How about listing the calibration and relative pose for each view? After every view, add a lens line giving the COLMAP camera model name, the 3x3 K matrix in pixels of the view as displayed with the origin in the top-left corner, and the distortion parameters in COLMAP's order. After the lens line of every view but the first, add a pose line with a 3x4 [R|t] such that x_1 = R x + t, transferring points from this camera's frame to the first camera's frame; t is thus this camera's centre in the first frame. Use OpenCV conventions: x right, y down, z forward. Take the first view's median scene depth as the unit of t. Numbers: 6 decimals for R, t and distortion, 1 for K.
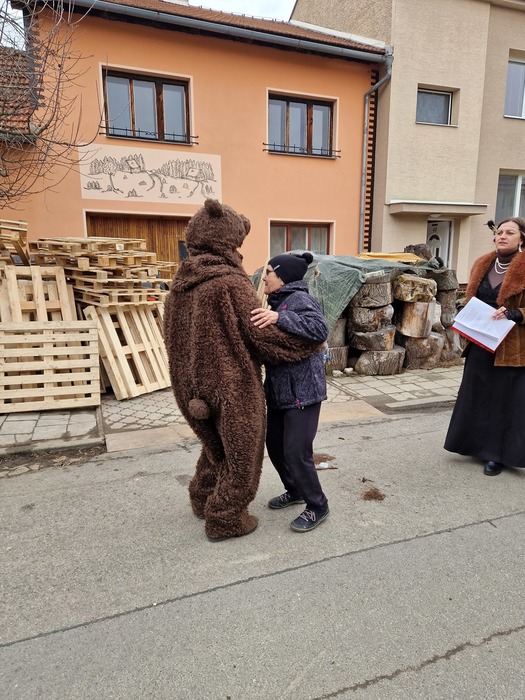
lens RADIAL K [[470.1, 0, 274.2], [0, 470.1, 349.4], [0, 0, 1]] dist [0.068916, -0.059233]
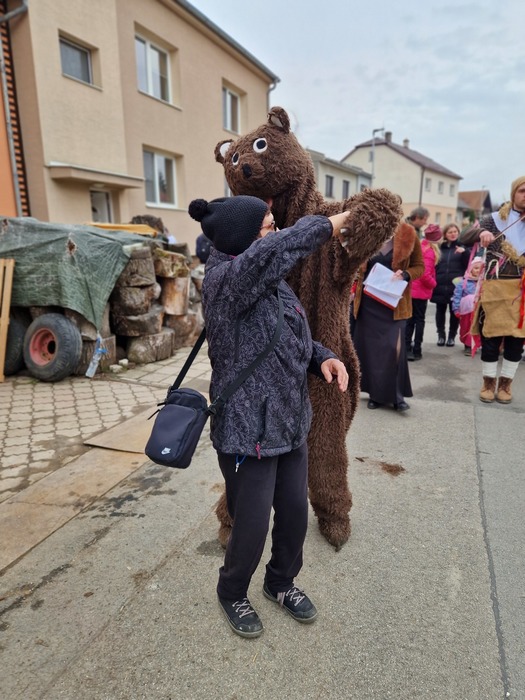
lens RADIAL K [[470.1, 0, 274.2], [0, 470.1, 349.4], [0, 0, 1]] dist [0.068916, -0.059233]
pose [[0.671498, -0.170903, 0.721029, -0.273813], [0.137003, 0.984898, 0.105855, -0.032074], [-0.728232, 0.027702, 0.684771, 0.221048]]
